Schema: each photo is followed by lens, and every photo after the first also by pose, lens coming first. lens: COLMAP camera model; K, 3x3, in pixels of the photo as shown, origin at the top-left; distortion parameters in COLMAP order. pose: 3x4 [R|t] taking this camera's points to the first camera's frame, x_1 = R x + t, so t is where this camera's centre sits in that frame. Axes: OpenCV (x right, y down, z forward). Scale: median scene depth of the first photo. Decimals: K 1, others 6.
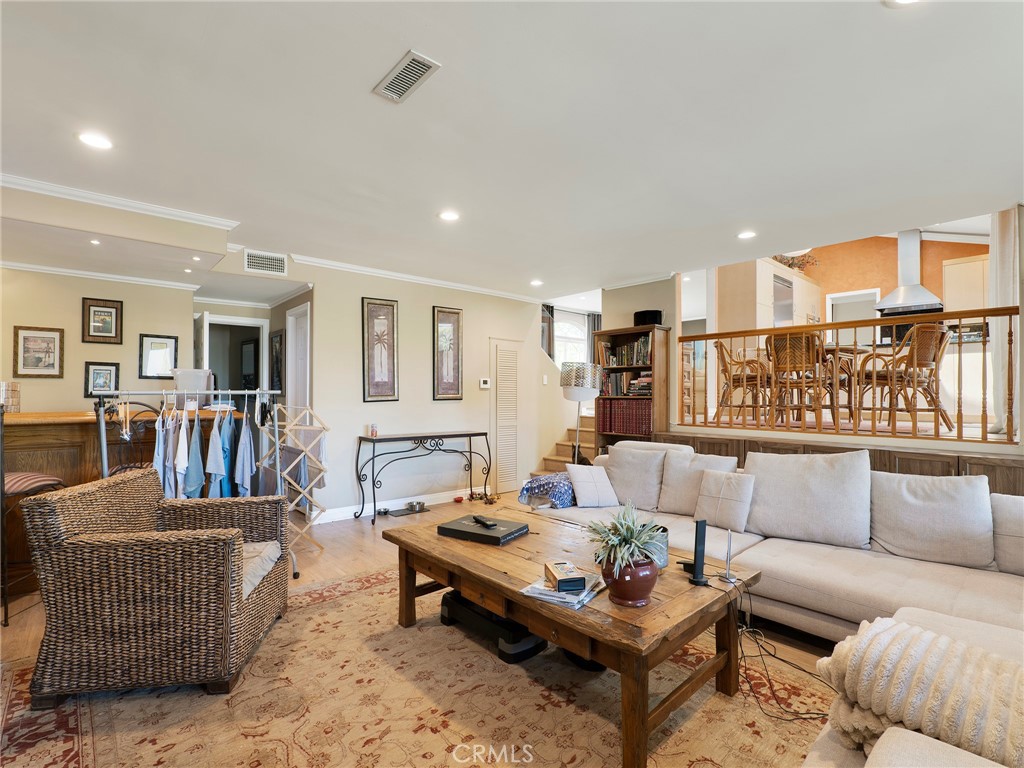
lens RADIAL K [[487.9, 0, 518.7], [0, 487.9, 389.5], [0, 0, 1]] dist [-0.018126, 0.005606]
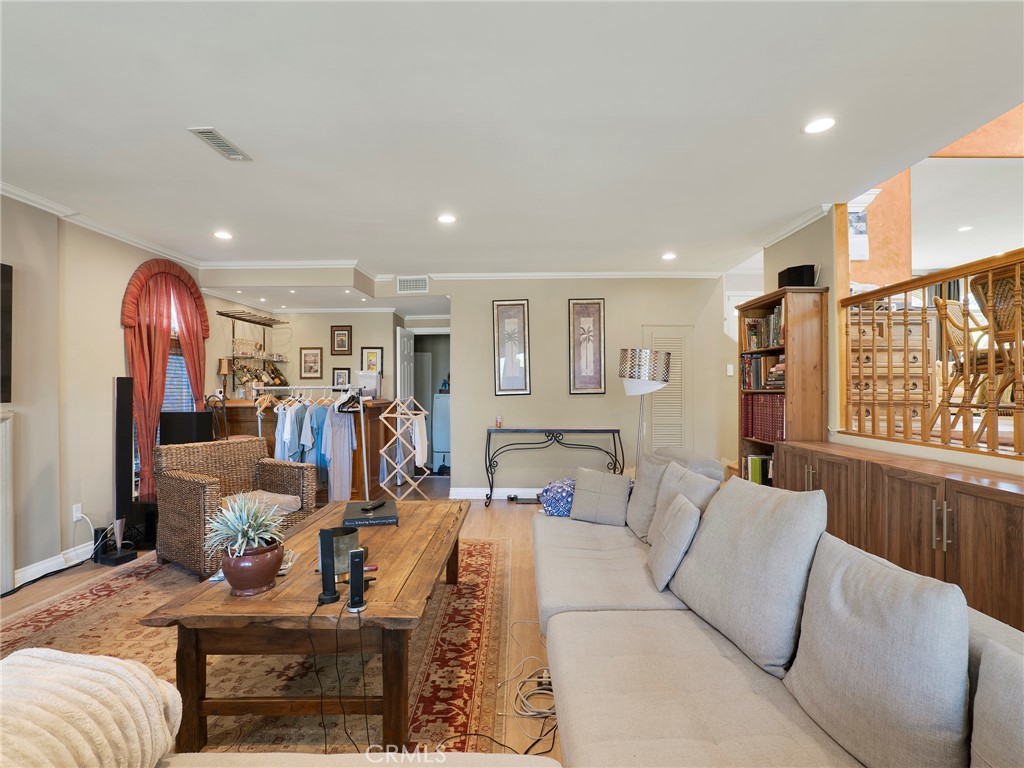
lens RADIAL K [[487.9, 0, 516.2], [0, 487.9, 386.5], [0, 0, 1]] dist [-0.018126, 0.005606]
pose [[0.731297, -0.006926, -0.682024, 0.526752], [0.010507, 0.999944, 0.001112, 0.005238], [0.681978, -0.007979, 0.731329, 0.252836]]
